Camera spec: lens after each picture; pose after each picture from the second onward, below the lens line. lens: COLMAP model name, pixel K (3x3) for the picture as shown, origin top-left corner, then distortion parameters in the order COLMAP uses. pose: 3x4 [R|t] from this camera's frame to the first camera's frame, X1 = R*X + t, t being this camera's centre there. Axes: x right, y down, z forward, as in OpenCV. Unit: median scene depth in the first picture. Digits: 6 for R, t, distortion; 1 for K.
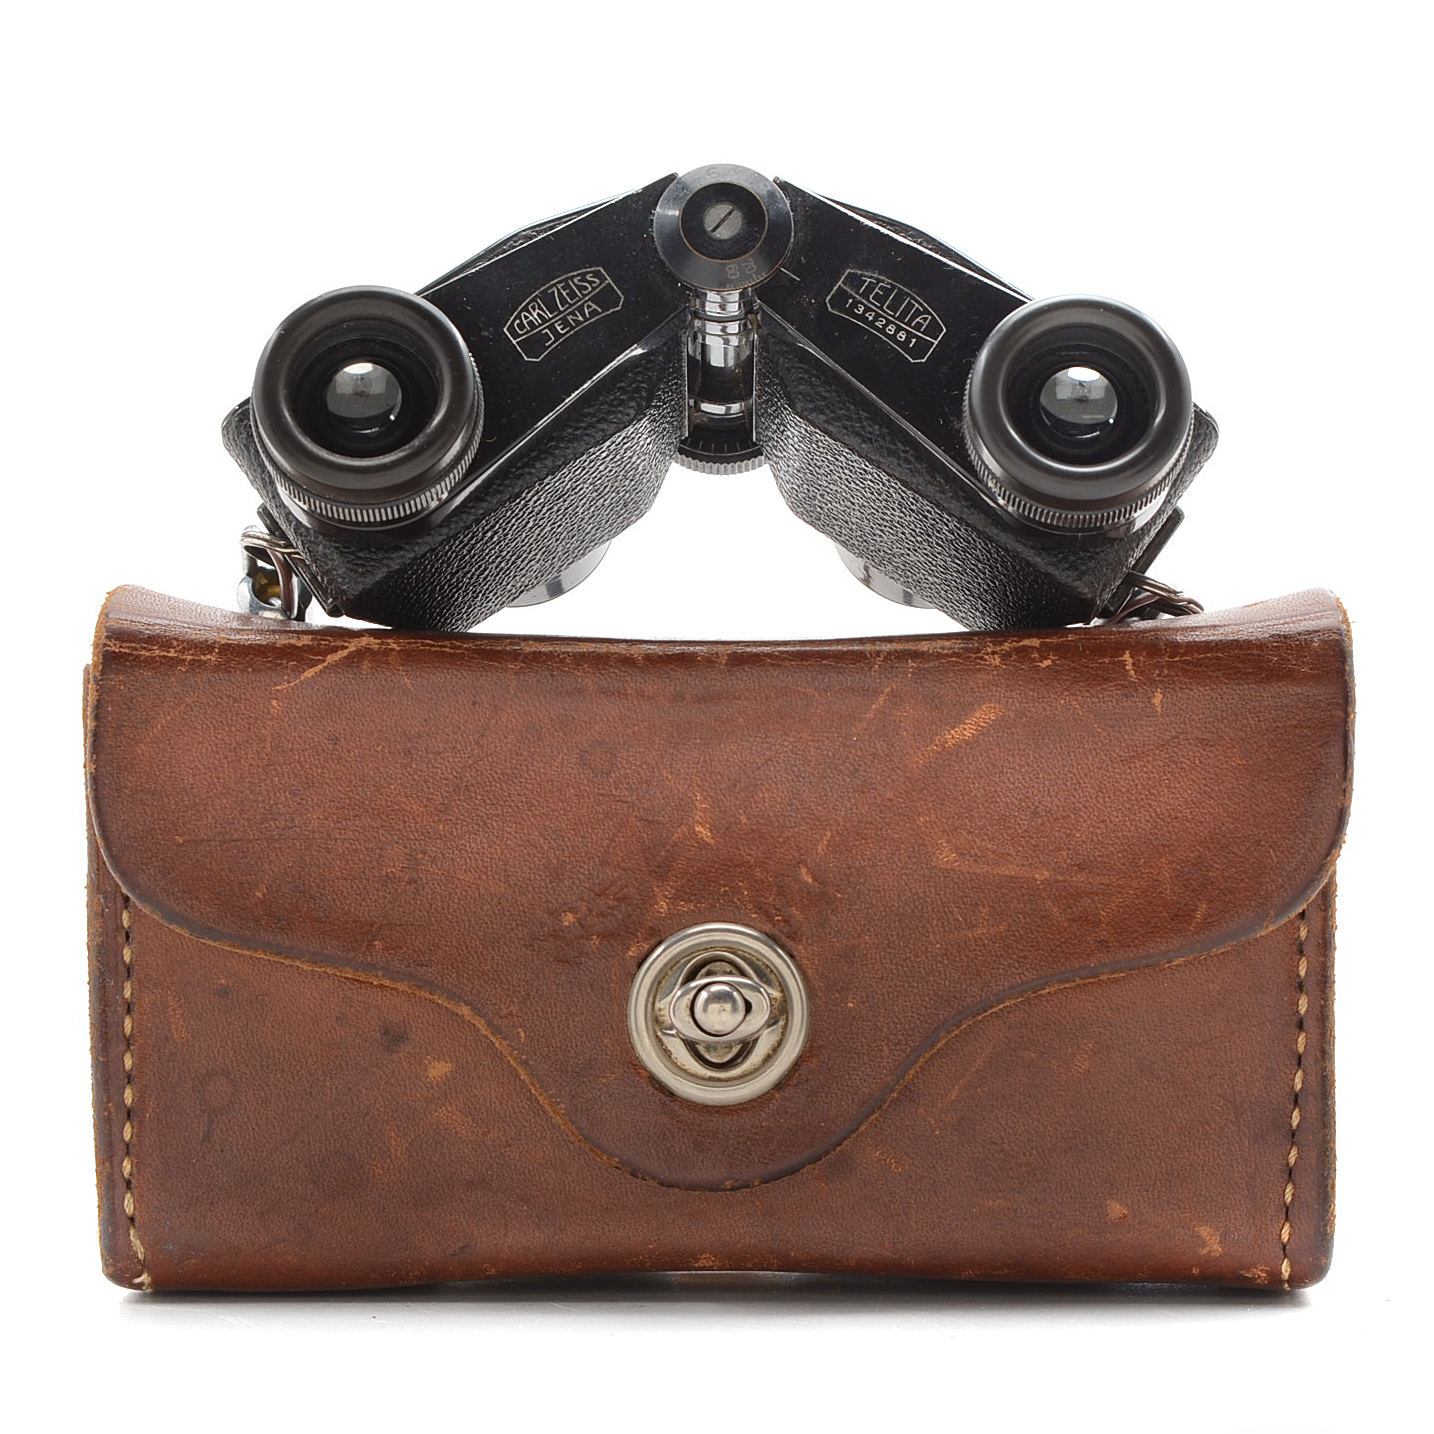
lens RADIAL K [[5075.5, 0, 717.0], [0, 5075.5, 717.0], [0, 0, 1]] dist [-0.013616, 1.900316]
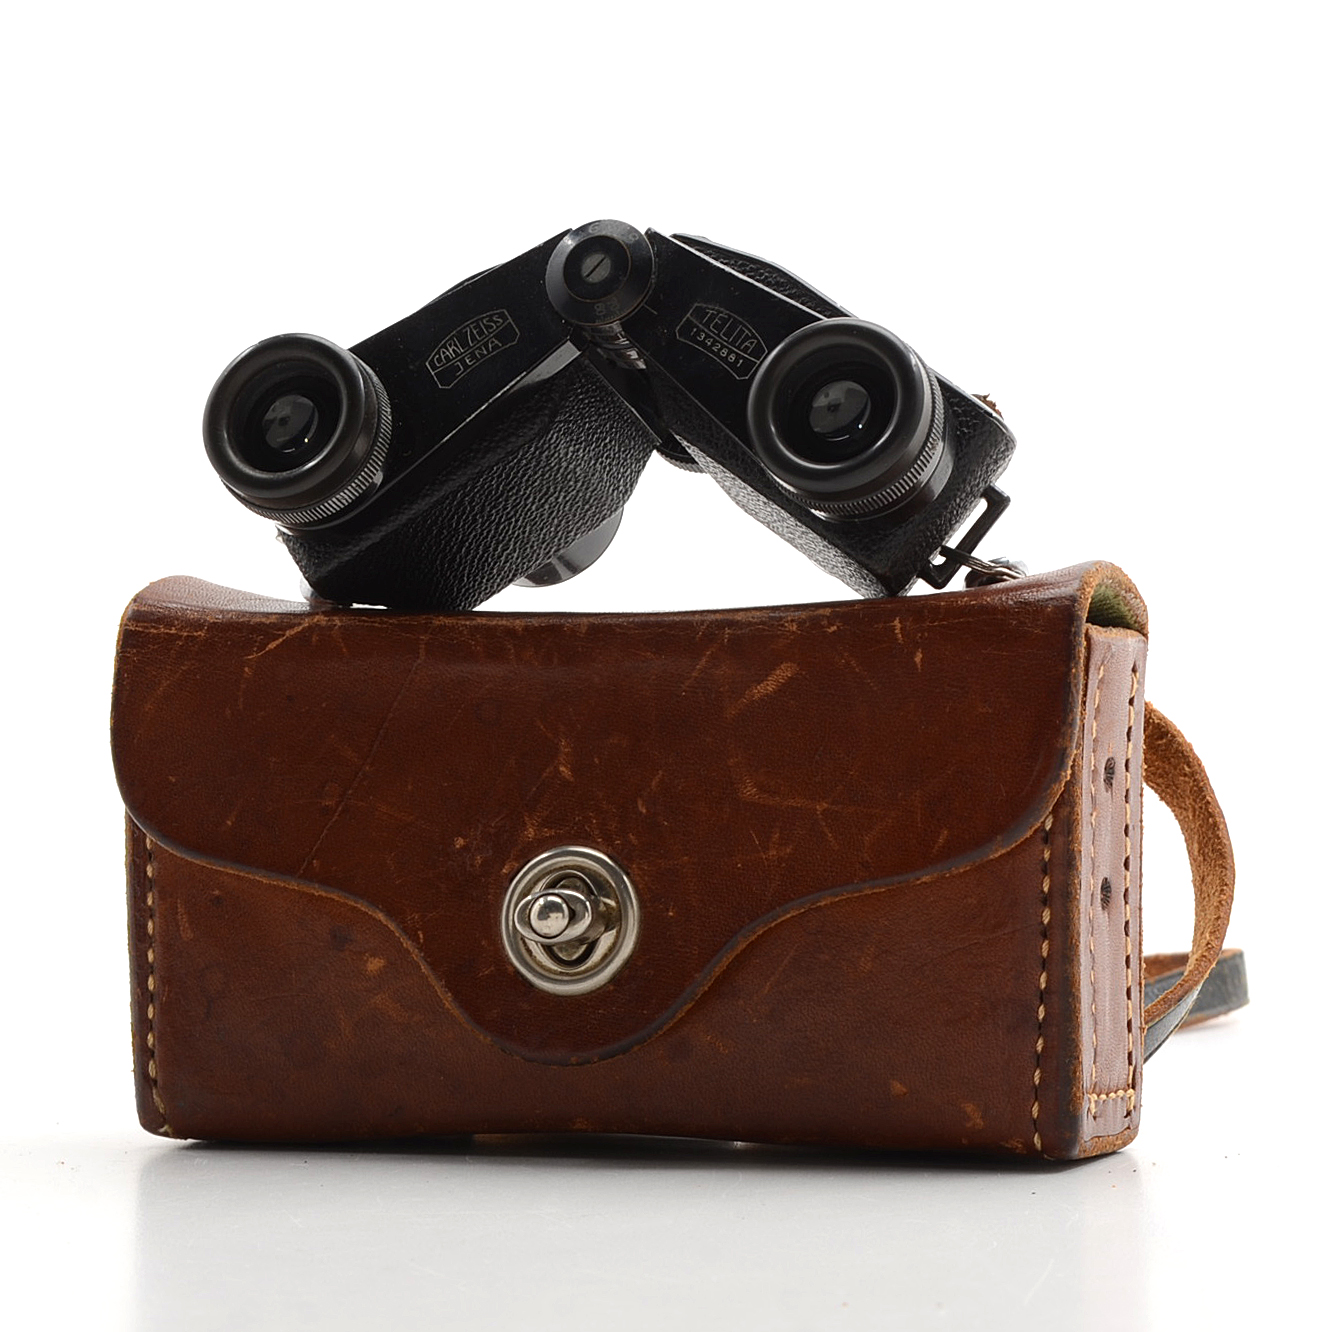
lens RADIAL K [[4714.5, 0, 666.0], [0, 4714.5, 666.0], [0, 0, 1]] dist [-0.013616, 1.900316]
pose [[0.941040, -0.011667, -0.338093, 0.400838], [0.011831, 0.999929, -0.001575, -0.000561], [0.338087, -0.002518, 0.941111, -0.055617]]
